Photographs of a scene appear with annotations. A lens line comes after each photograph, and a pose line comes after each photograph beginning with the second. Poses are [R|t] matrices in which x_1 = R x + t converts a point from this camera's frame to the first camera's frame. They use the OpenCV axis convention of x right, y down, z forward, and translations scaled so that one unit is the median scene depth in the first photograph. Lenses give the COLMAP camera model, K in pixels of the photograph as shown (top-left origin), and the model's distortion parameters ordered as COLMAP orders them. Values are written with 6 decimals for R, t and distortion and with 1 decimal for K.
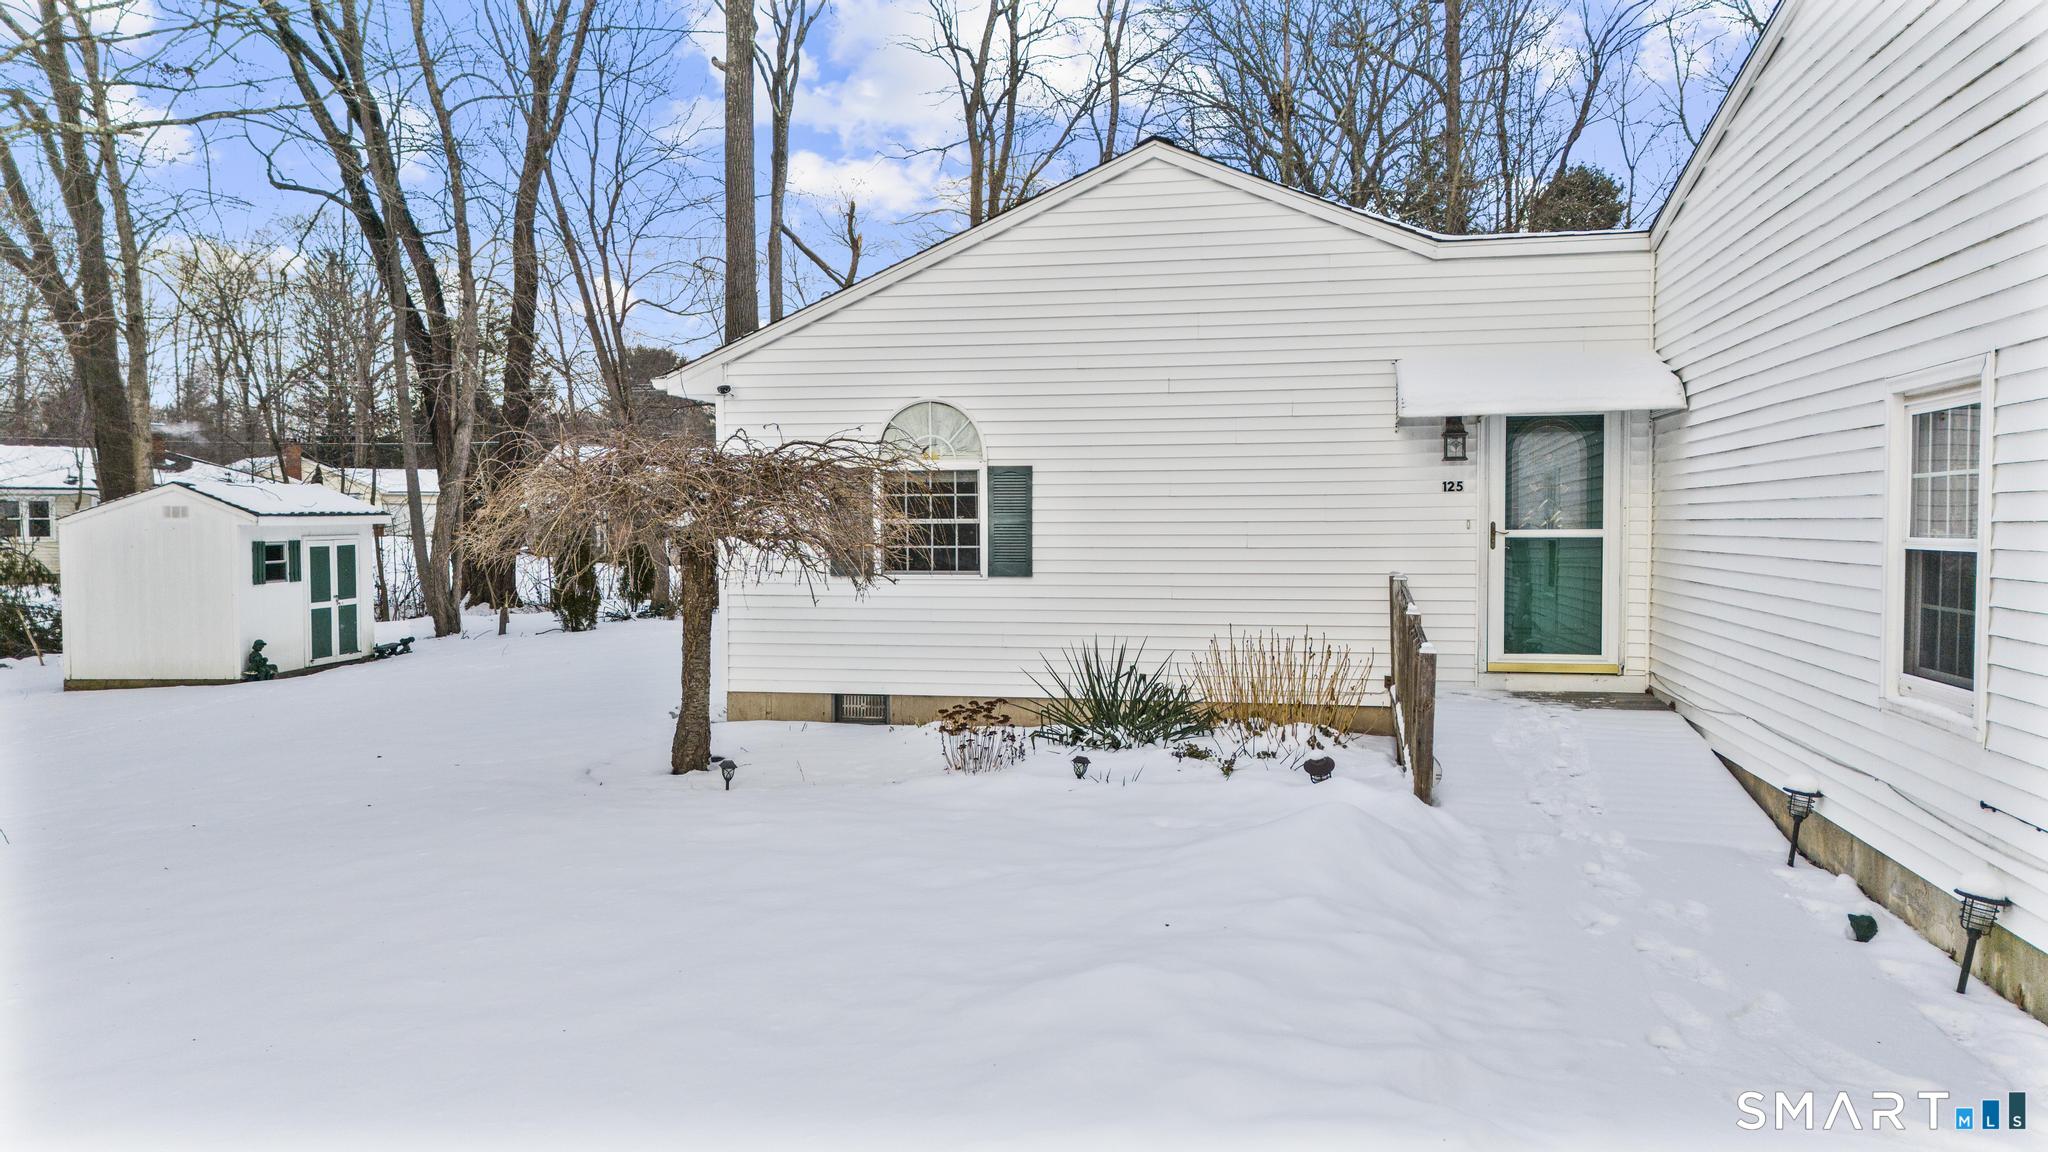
lens RADIAL K [[1533.5, 0, 1019.8], [0, 1533.5, 579.4], [0, 0, 1]] dist [0.090840, -0.096255]
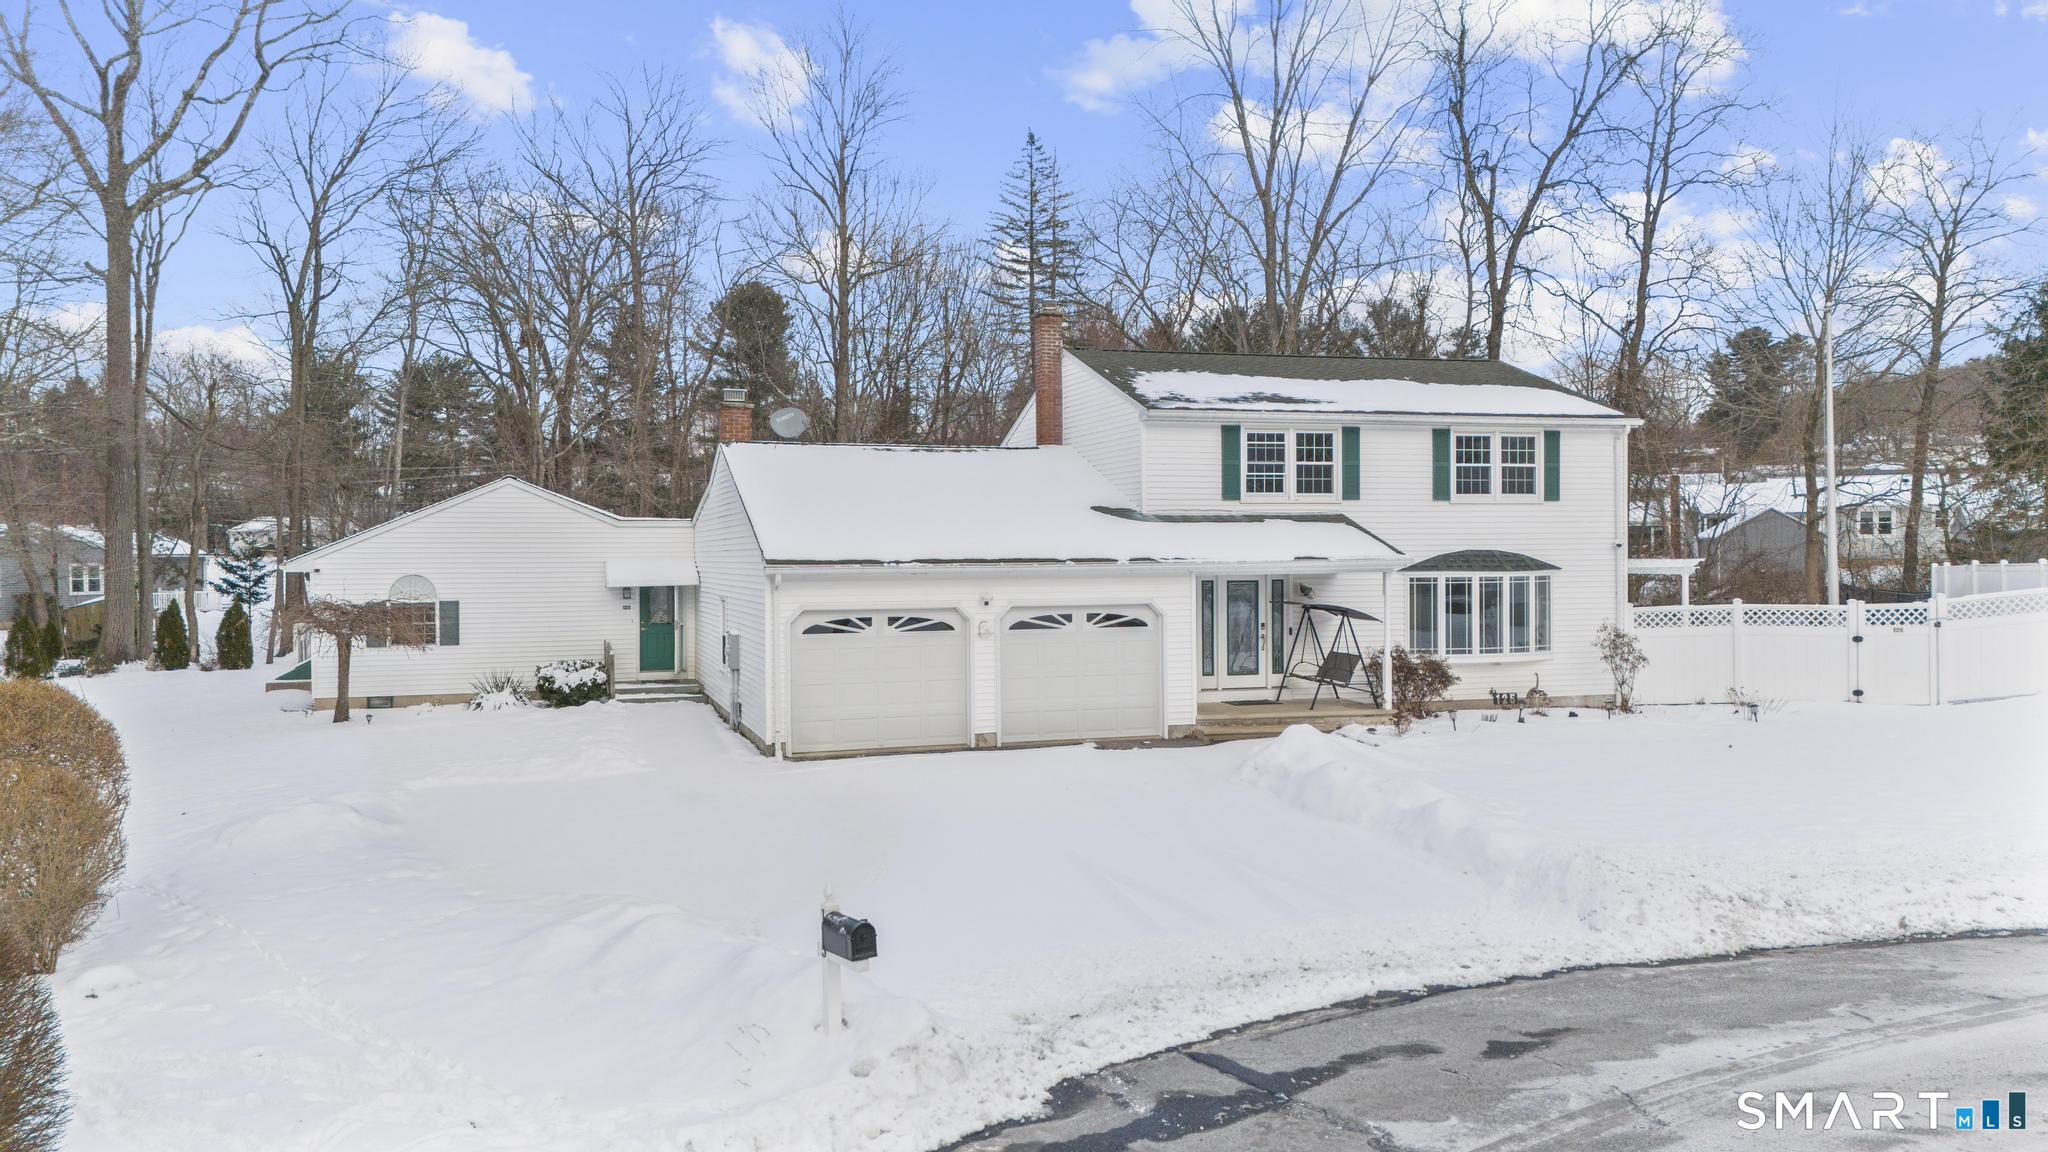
lens RADIAL K [[1533.5, 0, 1019.8], [0, 1533.5, 579.4], [0, 0, 1]] dist [0.090840, -0.096255]
pose [[0.870597, -0.009985, 0.491895, -0.416748], [0.022947, 0.999530, -0.020326, -0.034320], [-0.491461, 0.028983, 0.870417, -1.571280]]
